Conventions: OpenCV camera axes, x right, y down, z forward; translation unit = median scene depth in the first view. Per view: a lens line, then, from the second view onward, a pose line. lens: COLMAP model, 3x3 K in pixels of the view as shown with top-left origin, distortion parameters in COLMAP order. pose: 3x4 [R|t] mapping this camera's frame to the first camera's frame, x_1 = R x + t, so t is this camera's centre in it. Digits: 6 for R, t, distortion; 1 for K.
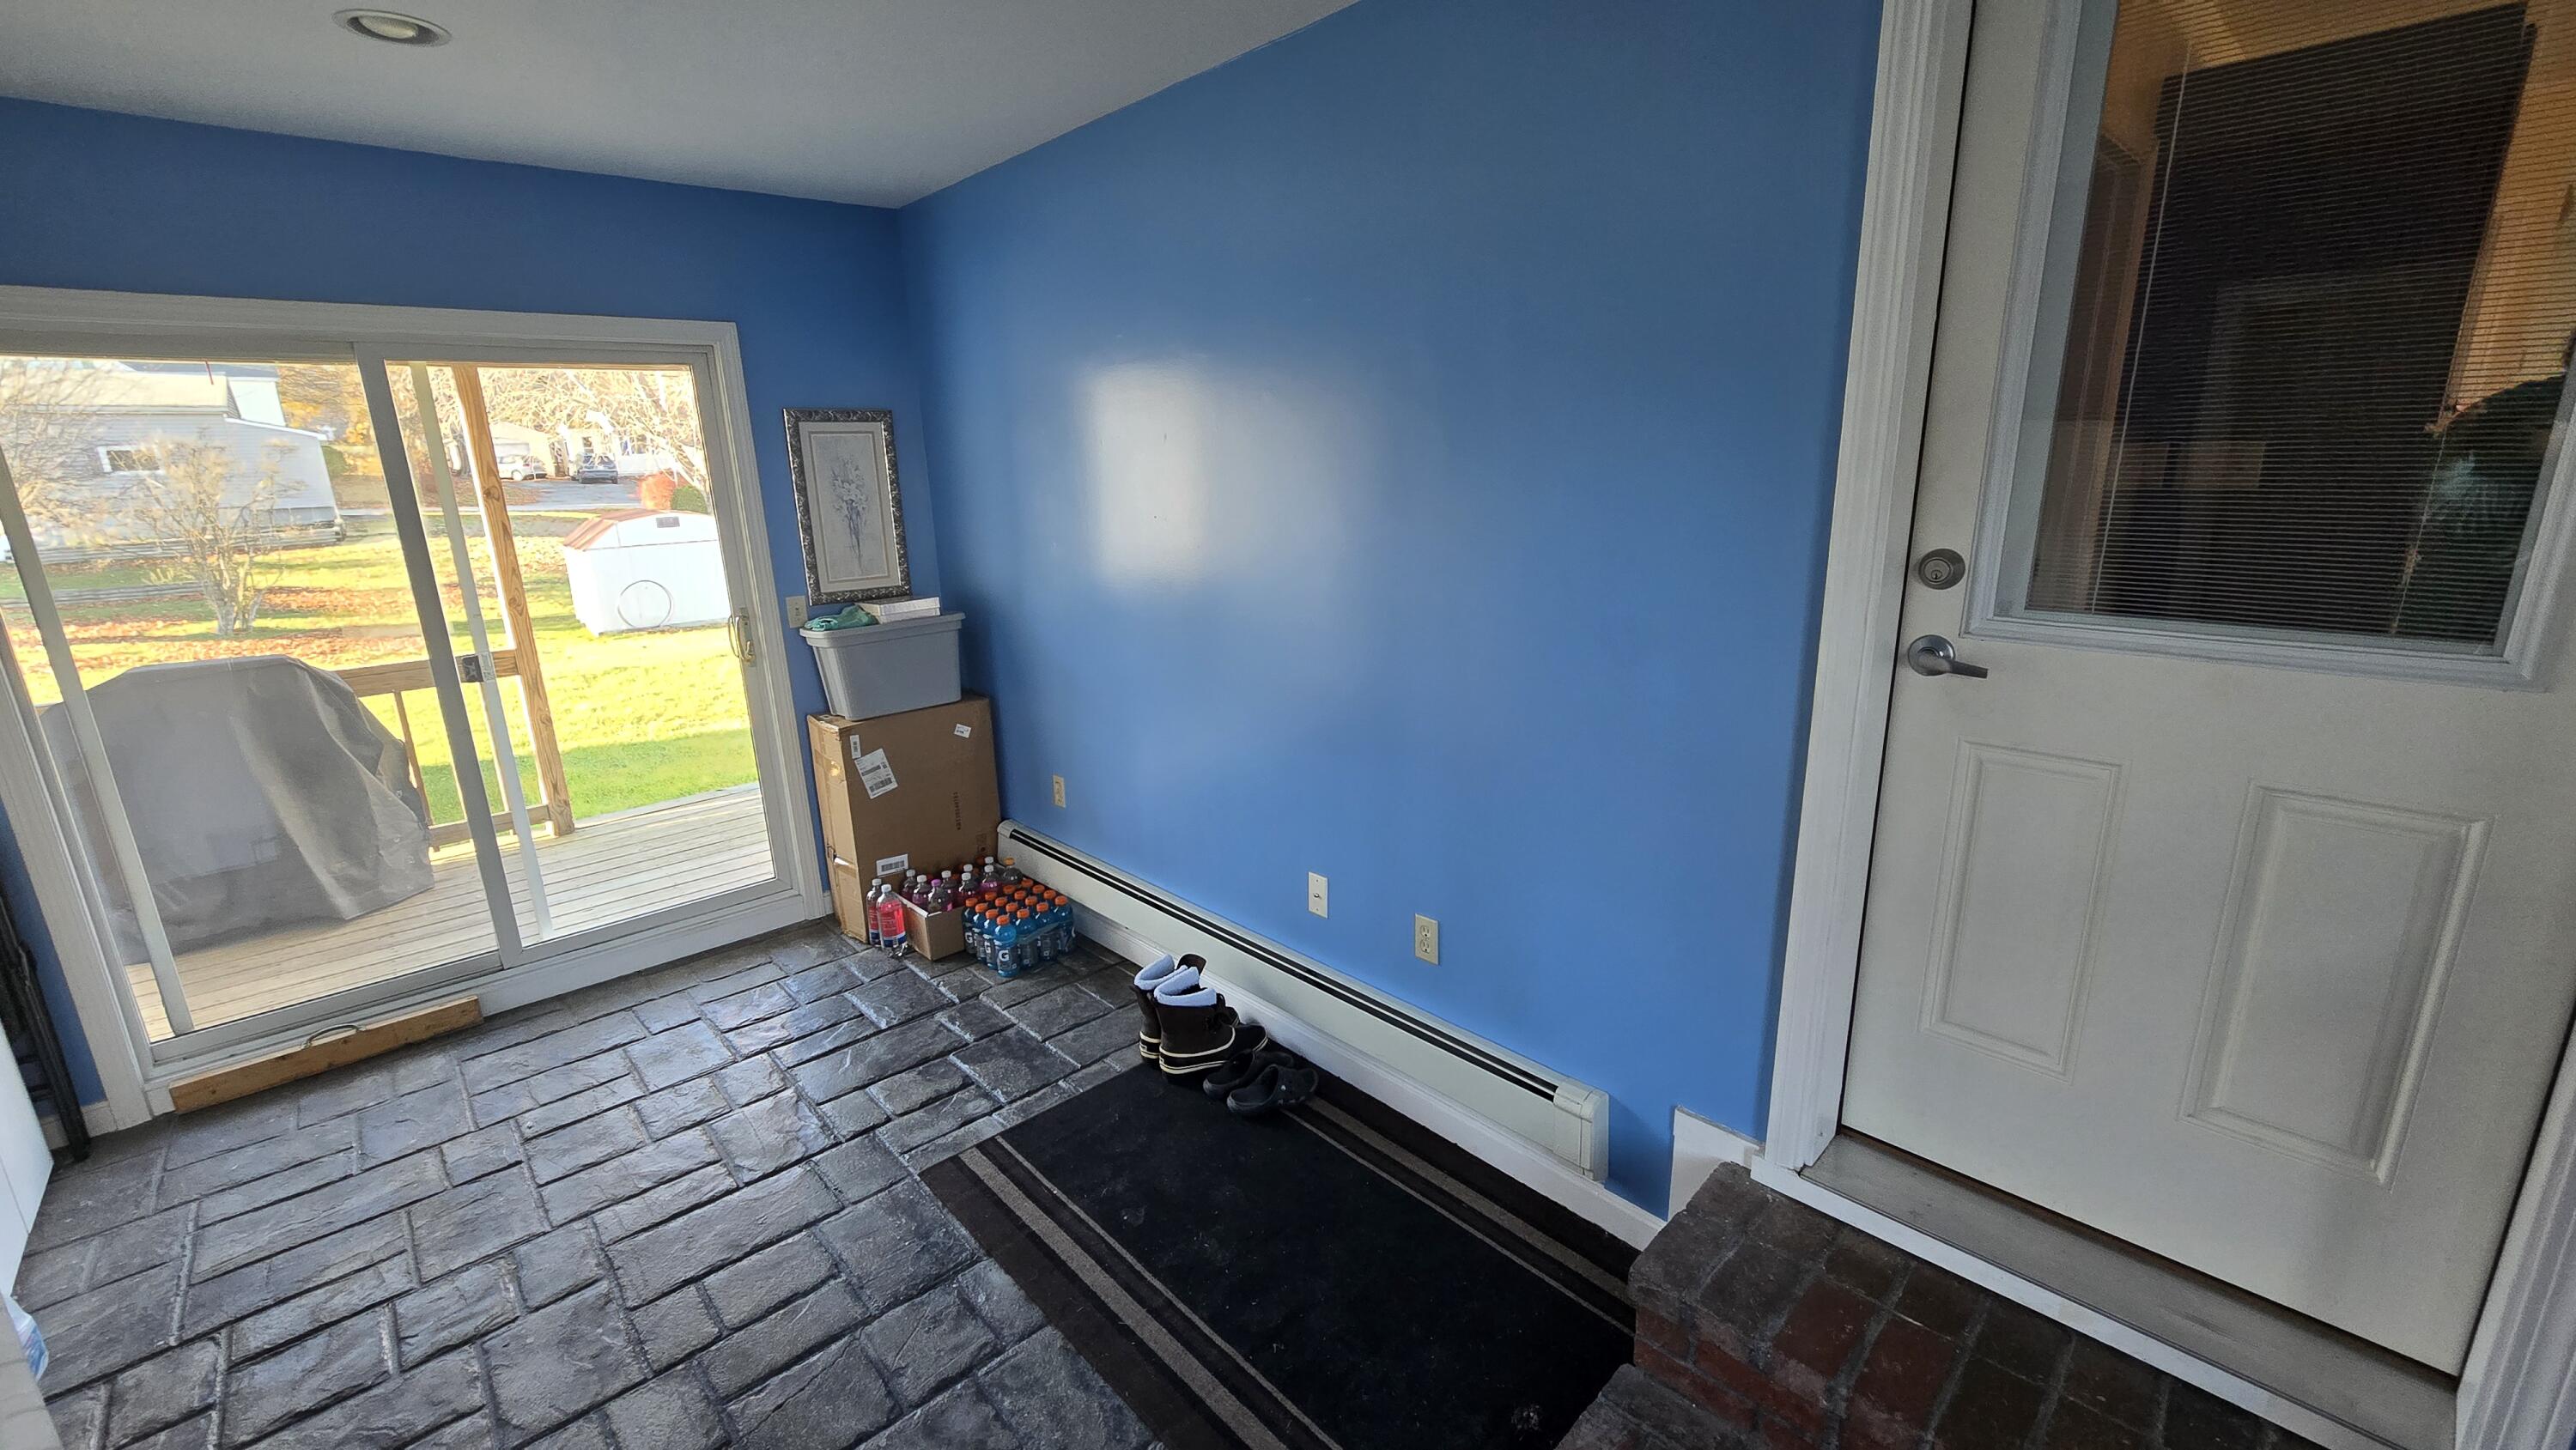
lens RADIAL K [[1051.2, 0, 1277.9], [0, 1051.2, 729.6], [0, 0, 1]] dist [0.002739, 0.000383]
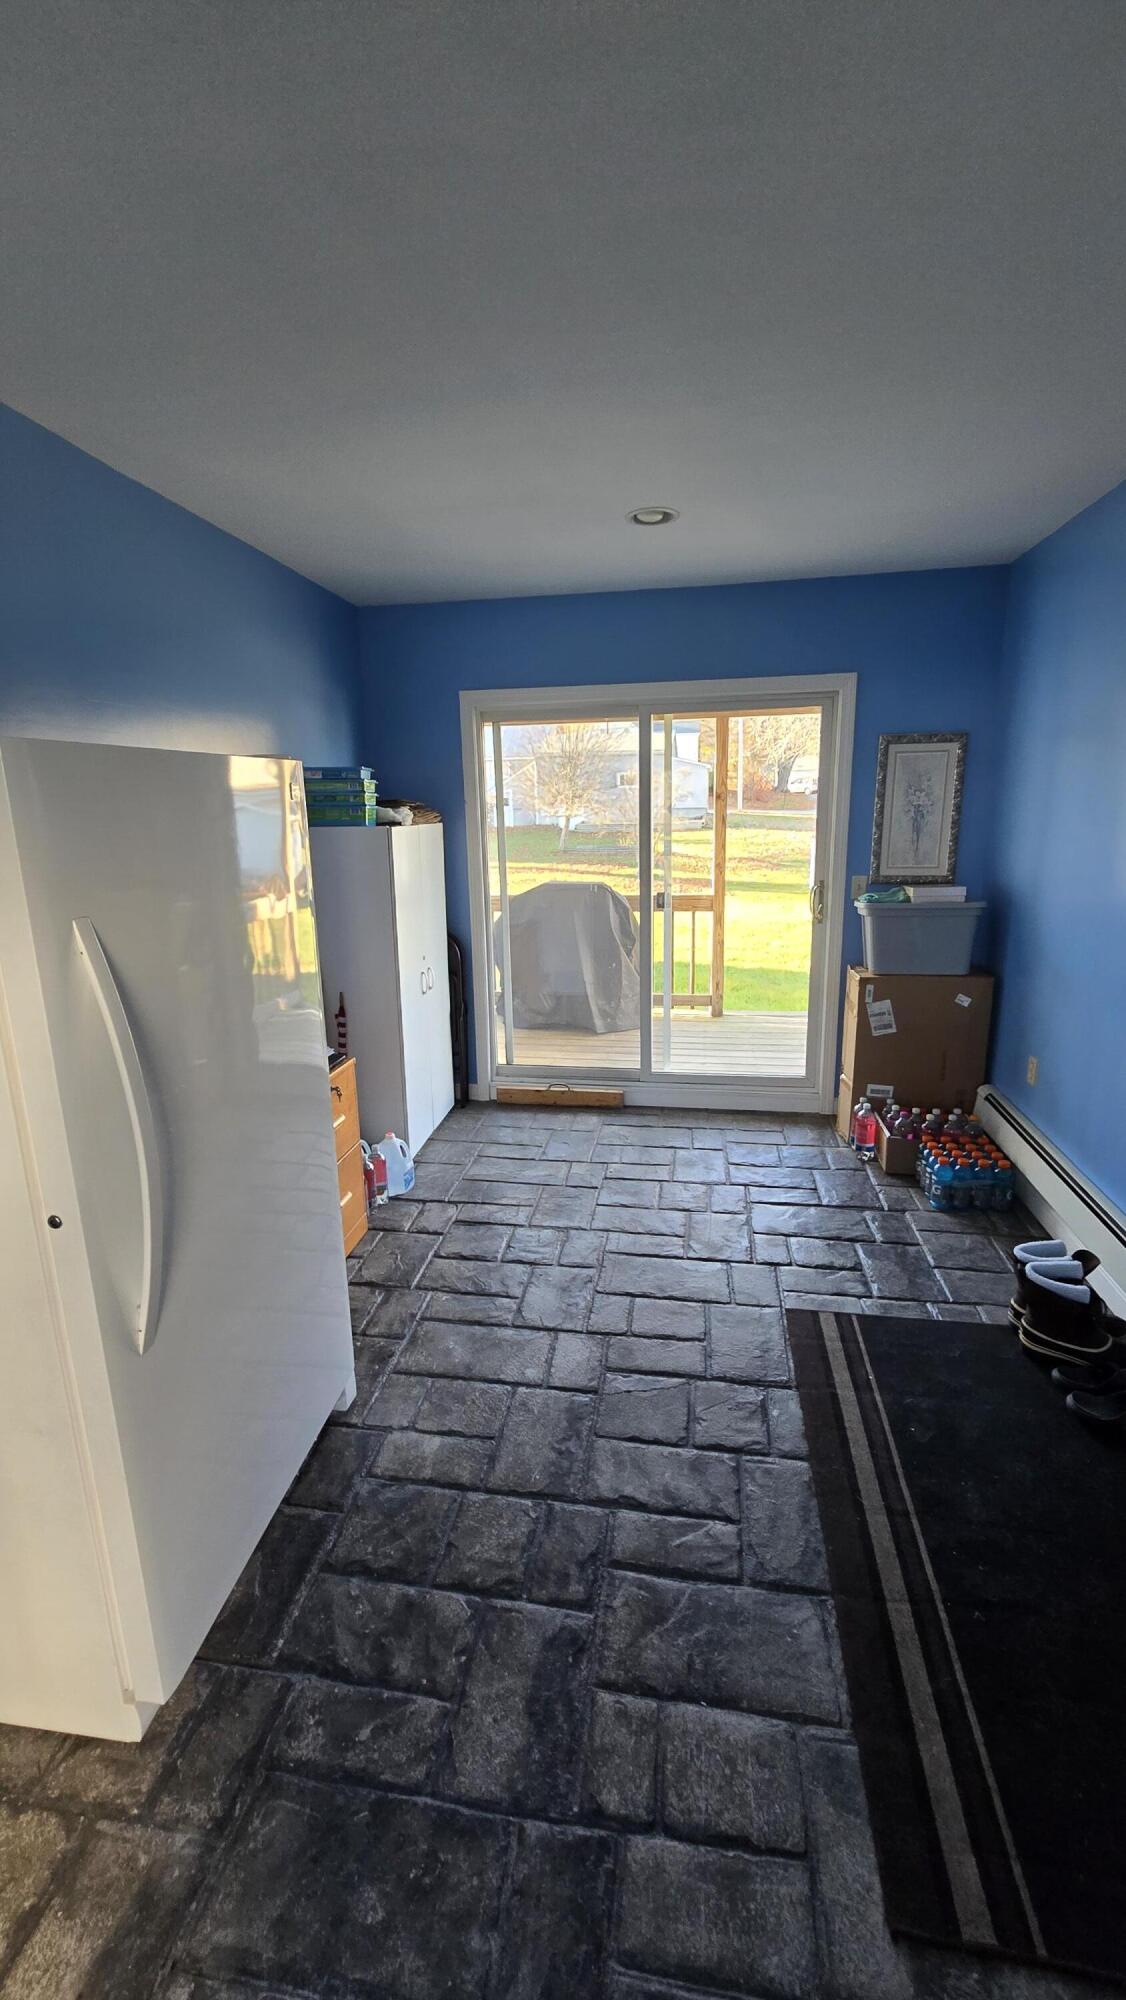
lens RADIAL K [[816.3, 0, 558.7], [0, 816.3, 992.9], [0, 0, 1]] dist [0.002739, 0.000383]
pose [[0.619666, 0.199052, -0.759205, 0.152147], [-0.196600, 0.975833, 0.095384, -0.006825], [0.759844, 0.090154, 0.643824, 0.070133]]
